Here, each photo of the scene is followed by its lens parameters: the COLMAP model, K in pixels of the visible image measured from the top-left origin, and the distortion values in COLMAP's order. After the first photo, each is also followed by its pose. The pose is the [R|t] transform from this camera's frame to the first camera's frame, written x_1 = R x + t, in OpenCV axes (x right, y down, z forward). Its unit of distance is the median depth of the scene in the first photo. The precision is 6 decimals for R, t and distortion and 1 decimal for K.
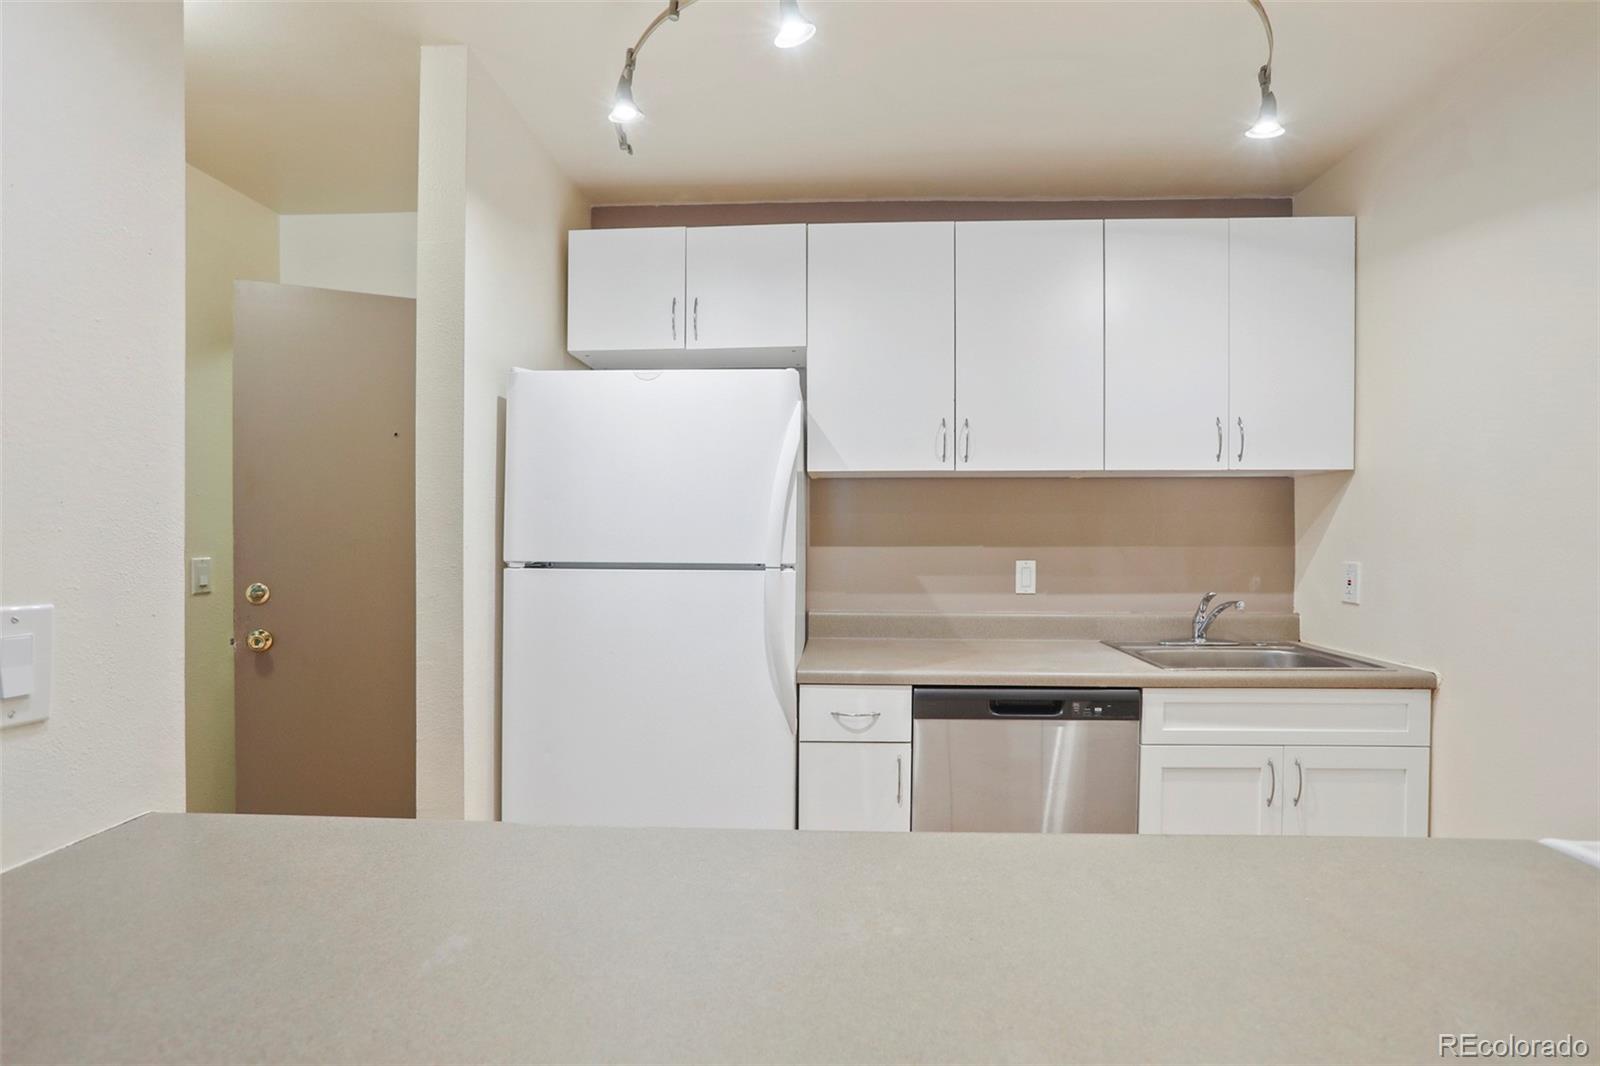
lens RADIAL K [[766.6, 0, 795.1], [0, 766.6, 543.7], [0, 0, 1]] dist [-0.019803, 0.002364]
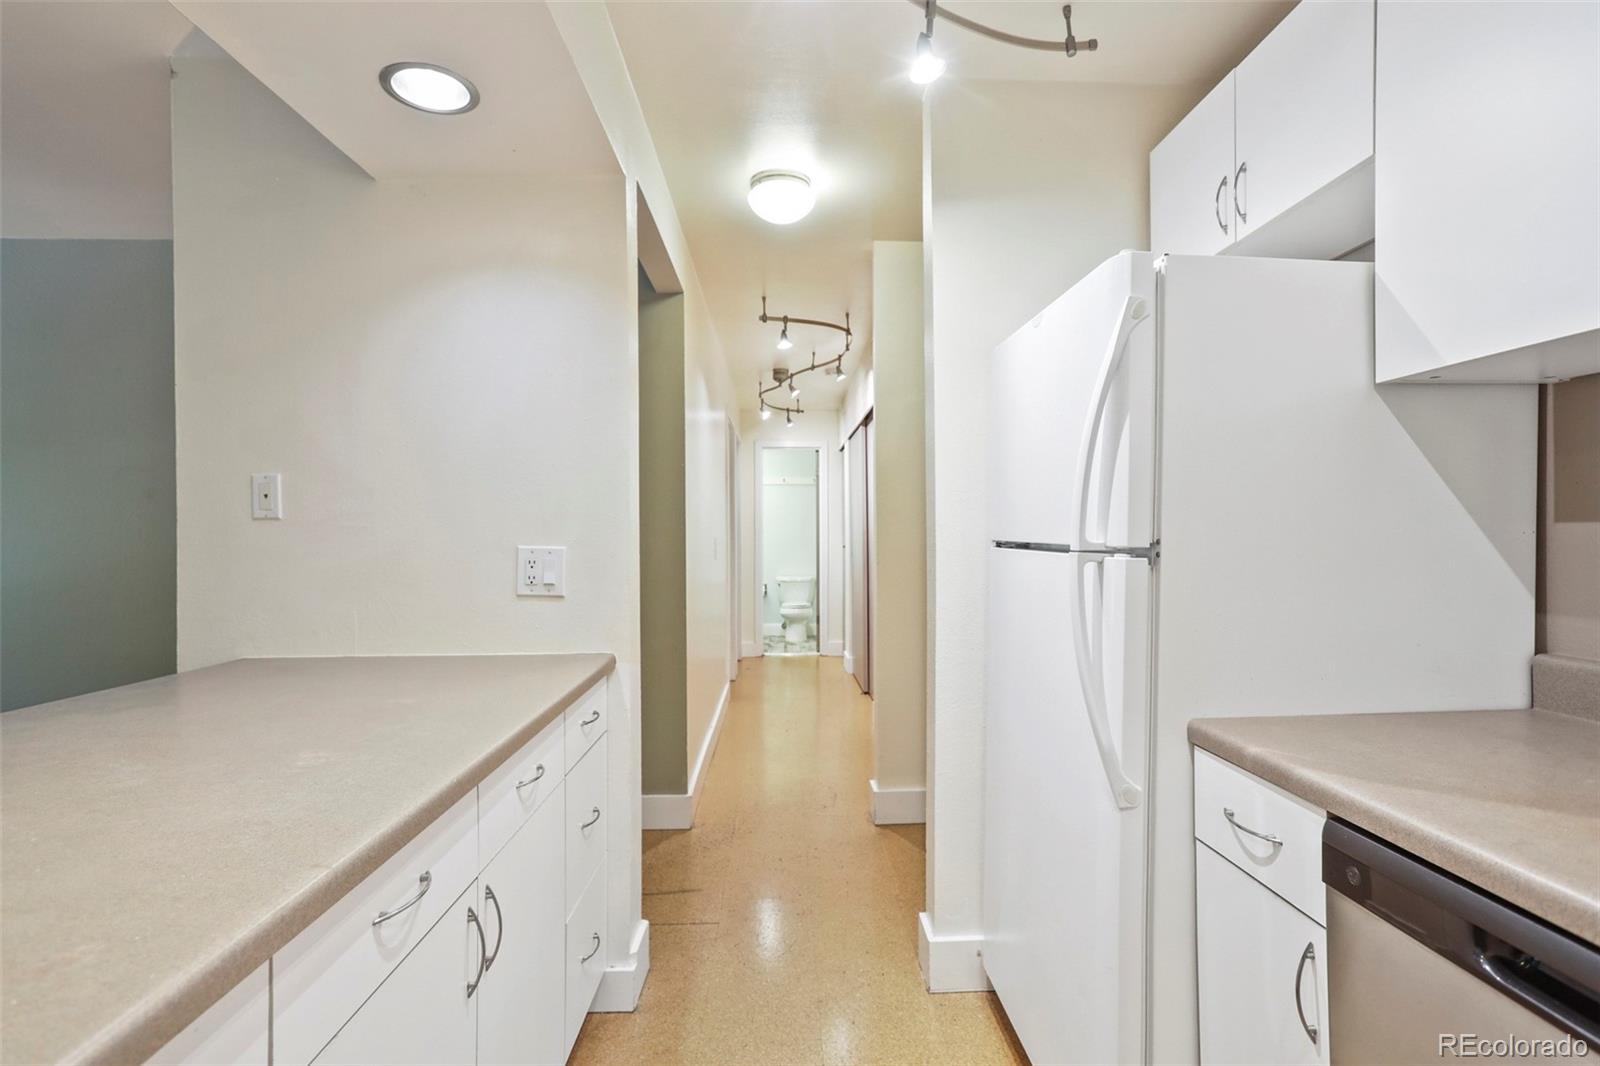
lens RADIAL K [[766.6, 0, 798.6], [0, 766.6, 533.9], [0, 0, 1]] dist [-0.019803, 0.002364]
pose [[0.043844, -0.002607, -0.999035, 0.535276], [0.001638, 0.999995, -0.002538, 0.013861], [0.999037, -0.001525, 0.043848, 0.581823]]
